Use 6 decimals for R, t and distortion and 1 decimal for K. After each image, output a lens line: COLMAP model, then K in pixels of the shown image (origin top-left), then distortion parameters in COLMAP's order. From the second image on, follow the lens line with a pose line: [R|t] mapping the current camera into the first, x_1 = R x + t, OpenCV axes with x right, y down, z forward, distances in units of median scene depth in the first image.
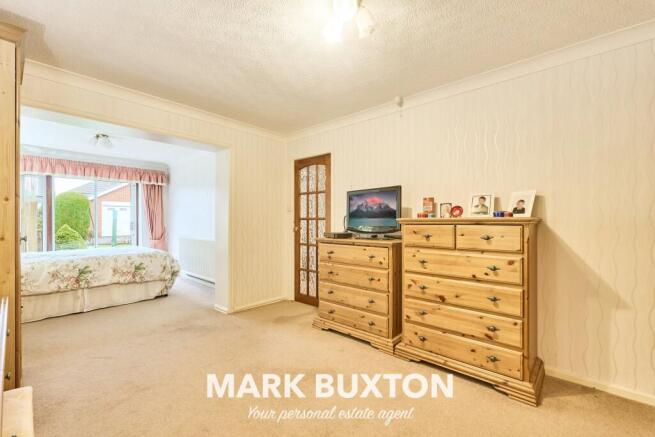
lens RADIAL K [[280.7, 0, 340.1], [0, 280.7, 218.8], [0, 0, 1]] dist [0.001195, 0.000232]
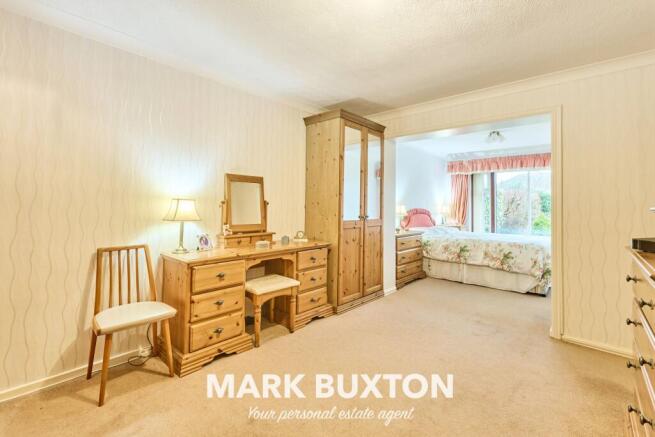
lens RADIAL K [[298.1, 0, 327.9], [0, 298.1, 198.5], [0, 0, 1]] dist [0.023690, -0.000079]
pose [[-0.025854, -0.025638, -0.999337, 0.374967], [-0.007036, 0.999651, -0.025464, 0.001053], [0.999641, 0.006373, -0.026025, 0.392596]]
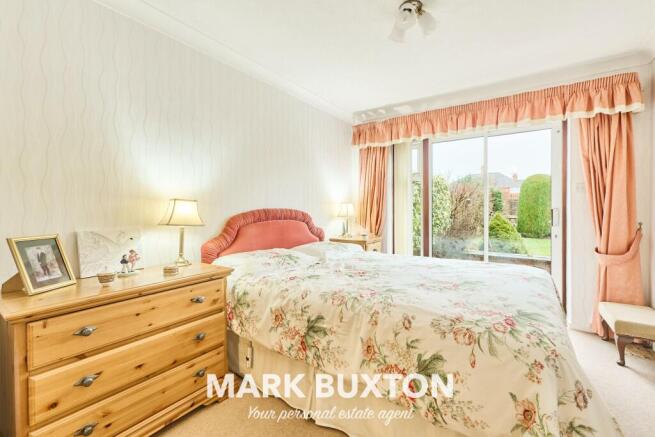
lens RADIAL K [[277.6, 0, 327.4], [0, 277.6, 213.3], [0, 0, 1]] dist [0.000828, 0.000109]
pose [[0.069060, 0.015820, -0.997487, -0.448165], [0.008901, 0.999825, 0.016473, 0.011221], [0.997573, -0.010016, 0.068907, 0.884934]]
